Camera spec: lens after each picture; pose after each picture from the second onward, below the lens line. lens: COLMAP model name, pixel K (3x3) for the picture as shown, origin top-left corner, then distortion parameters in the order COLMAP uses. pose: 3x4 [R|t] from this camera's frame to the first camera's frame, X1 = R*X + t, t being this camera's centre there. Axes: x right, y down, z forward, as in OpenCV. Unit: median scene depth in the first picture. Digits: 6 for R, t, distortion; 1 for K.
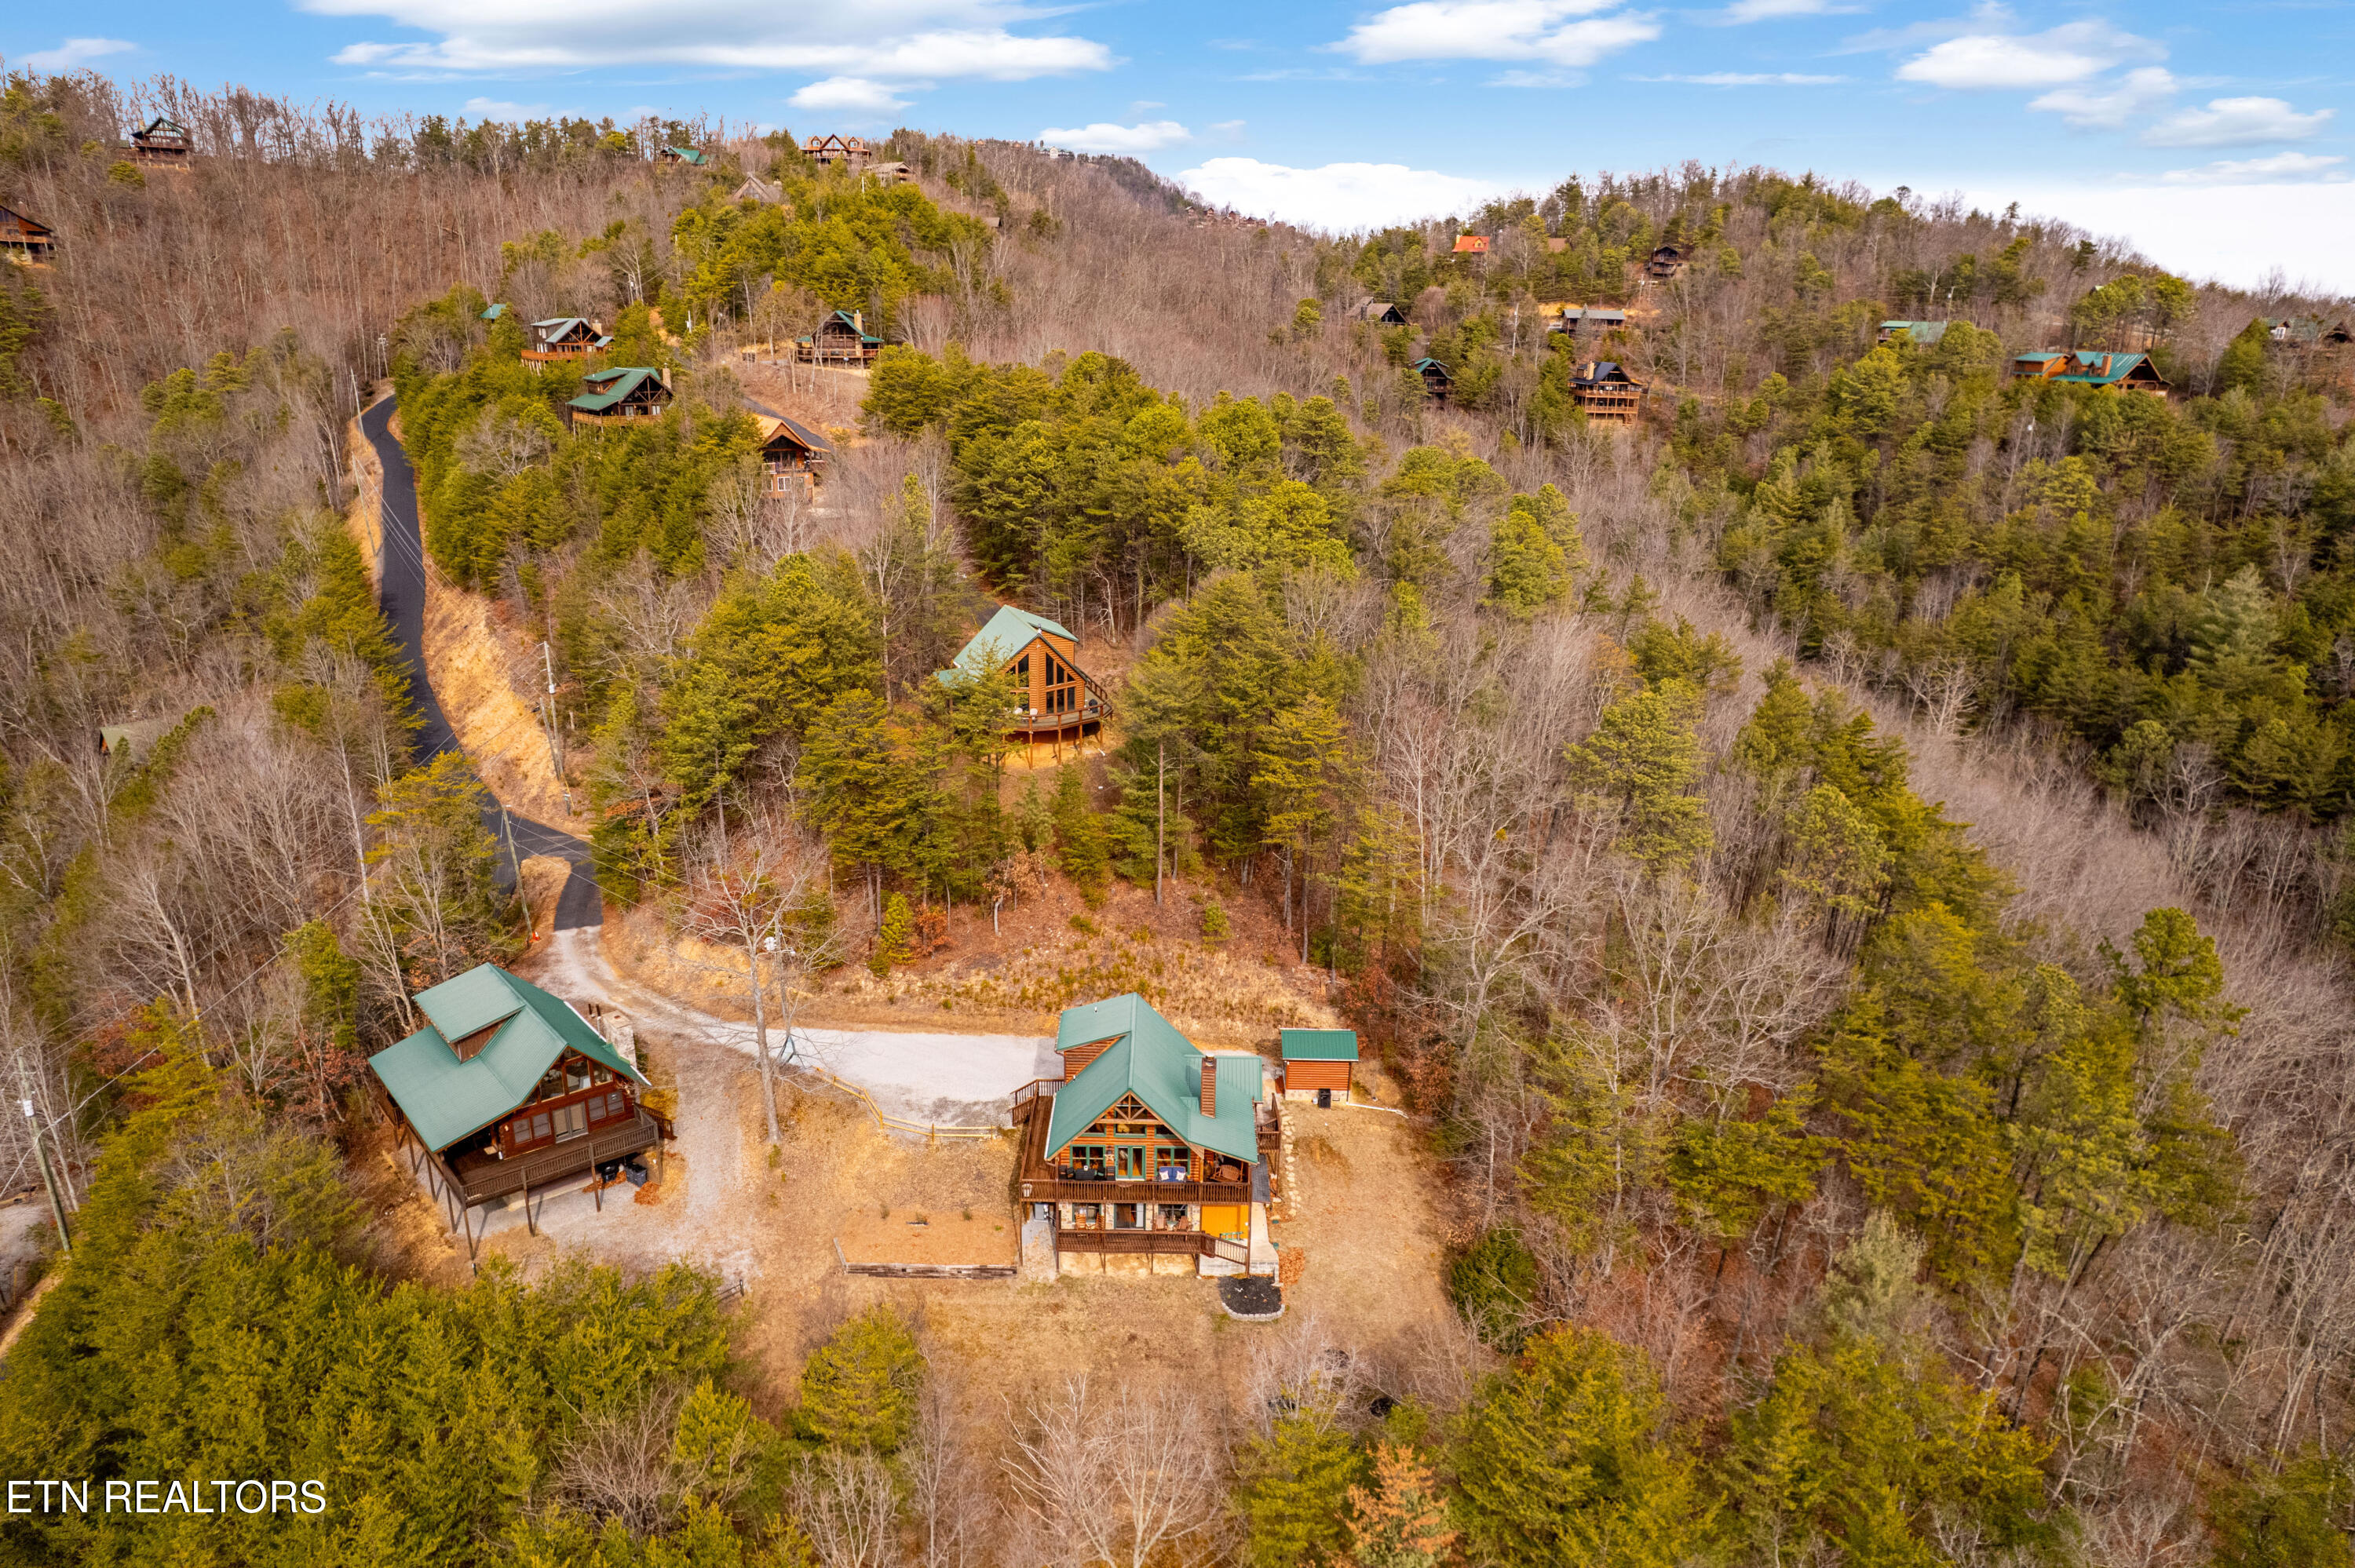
lens RADIAL K [[1511.3, 0, 1171.4], [0, 1511.3, 806.7], [0, 0, 1]] dist [-0.068339, 0.055665]
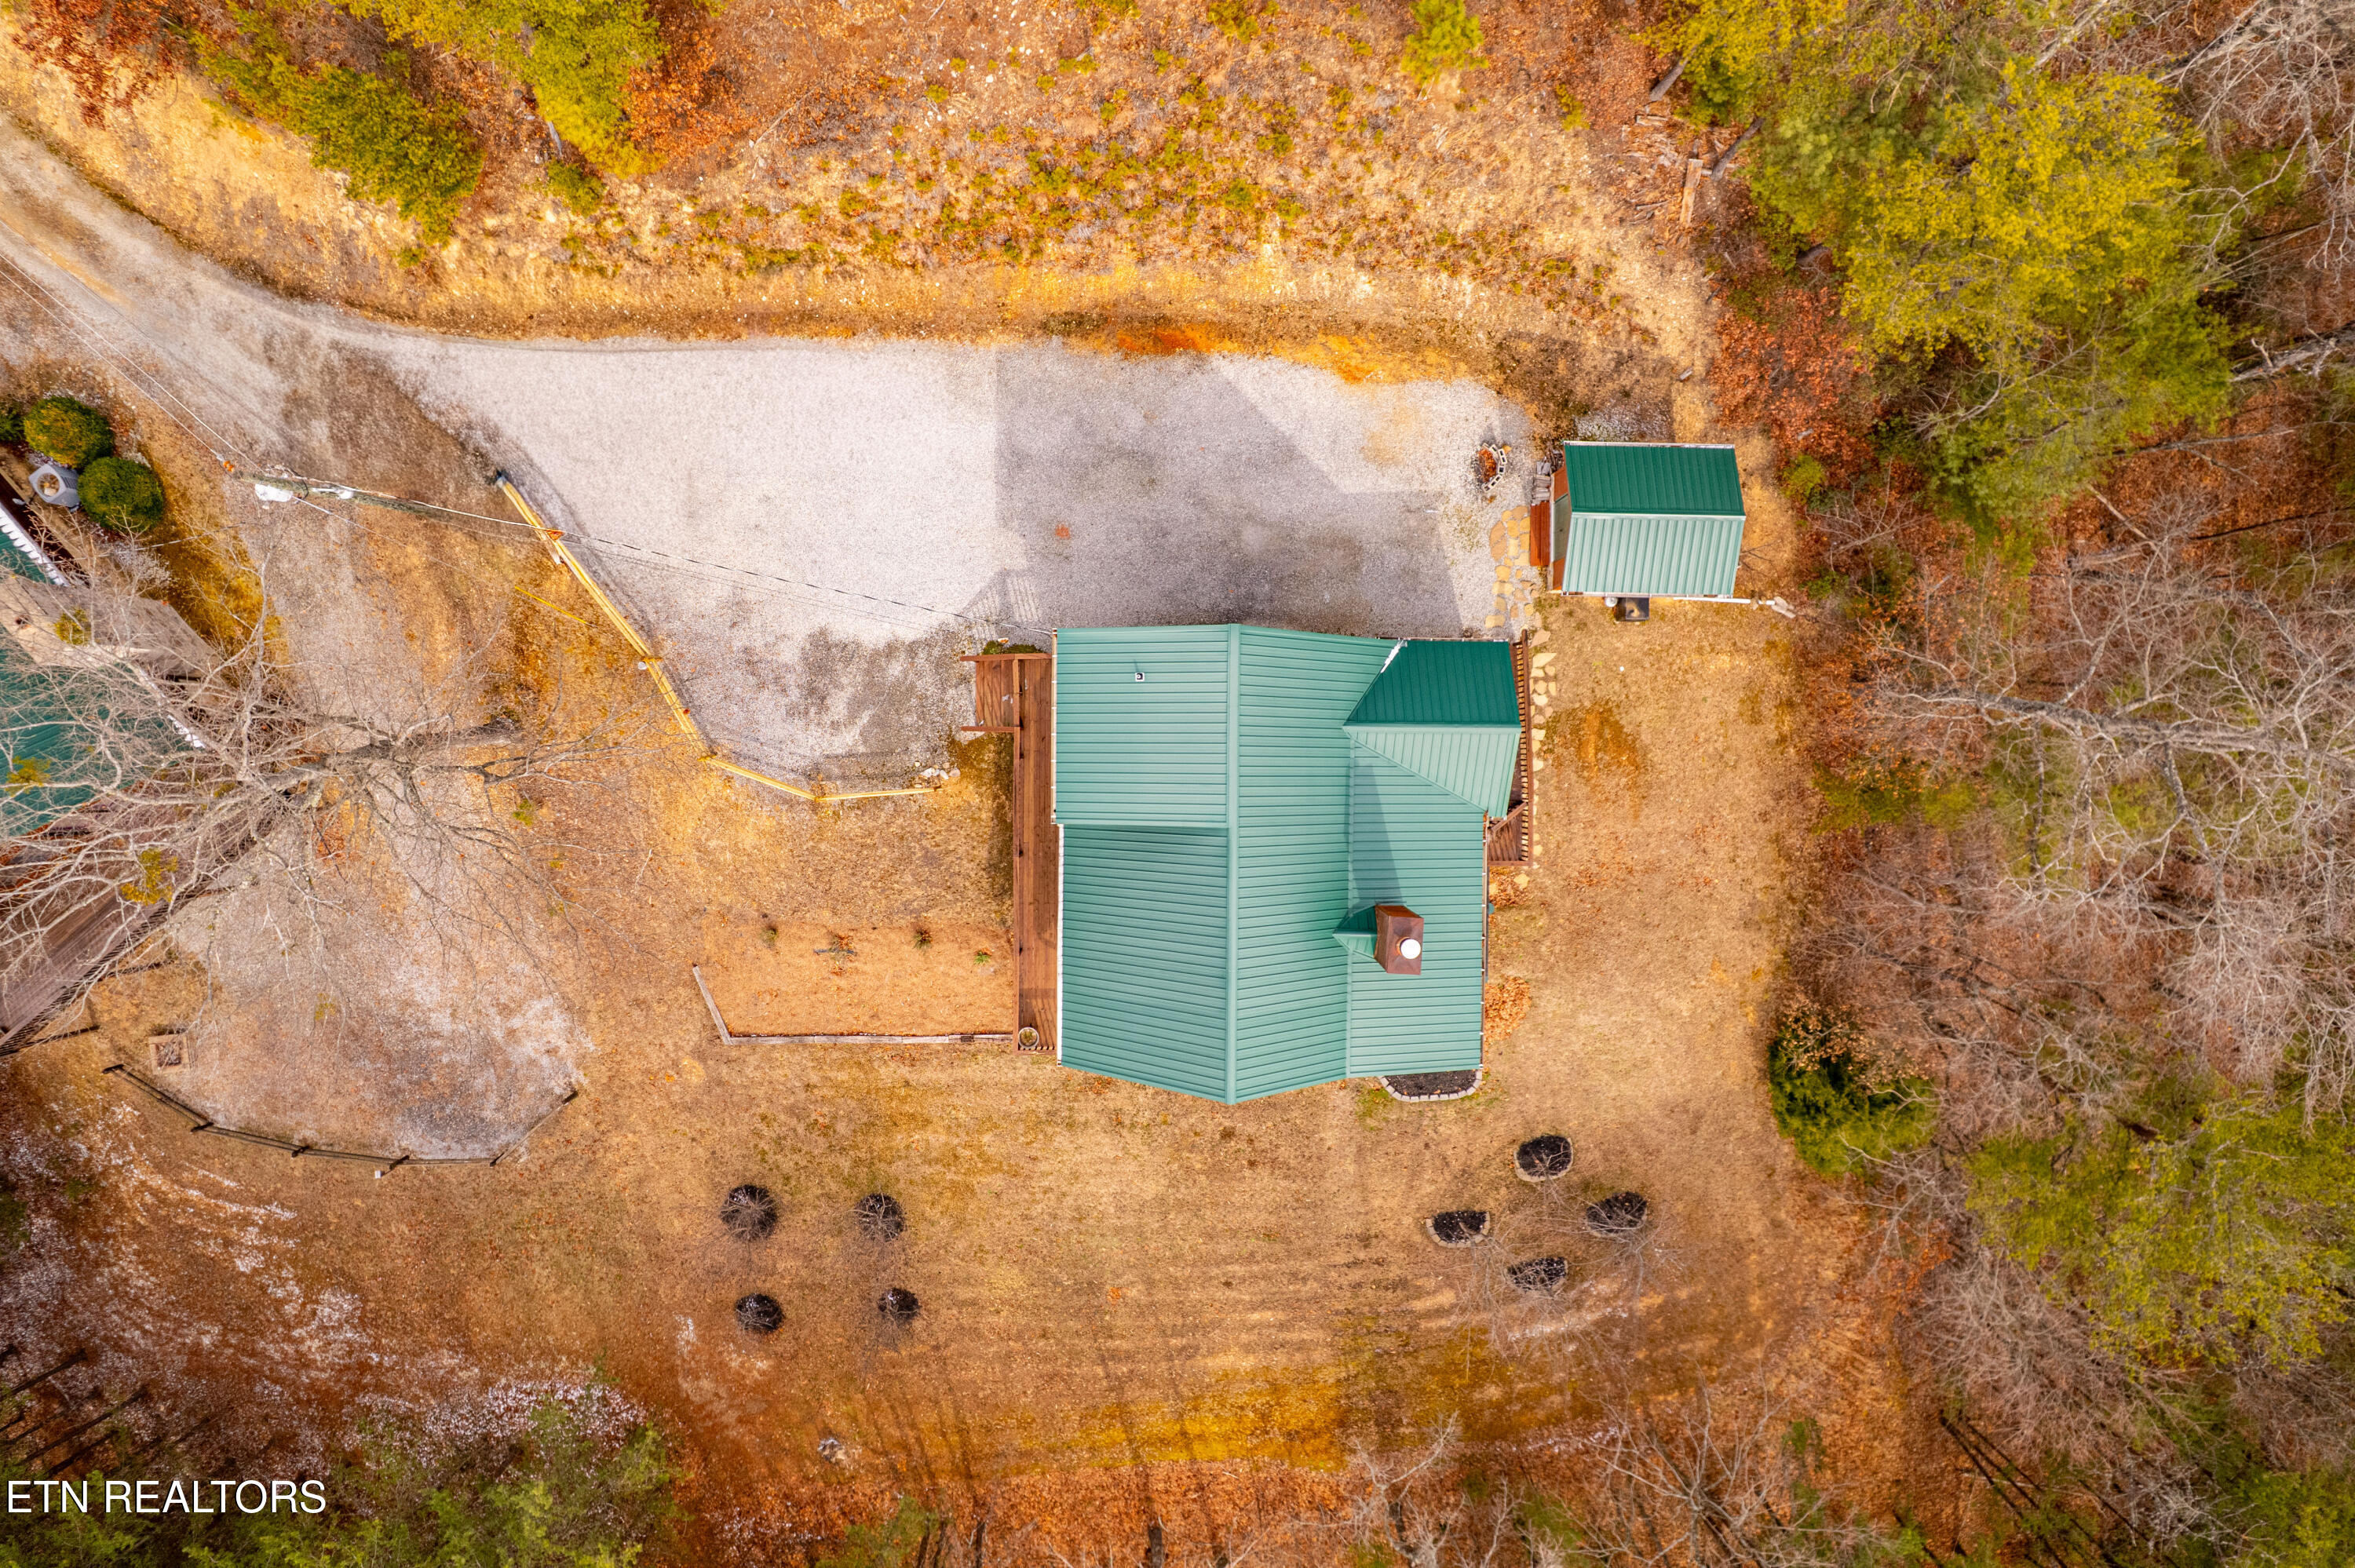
lens RADIAL K [[1511.3, 0, 1171.4], [0, 1511.3, 806.7], [0, 0, 1]] dist [-0.068339, 0.055665]
pose [[0.999702, 0.004903, -0.023911, -0.027096], [0.021451, 0.290883, 0.956518, -0.215967], [0.011645, -0.956746, 0.290691, 0.732239]]
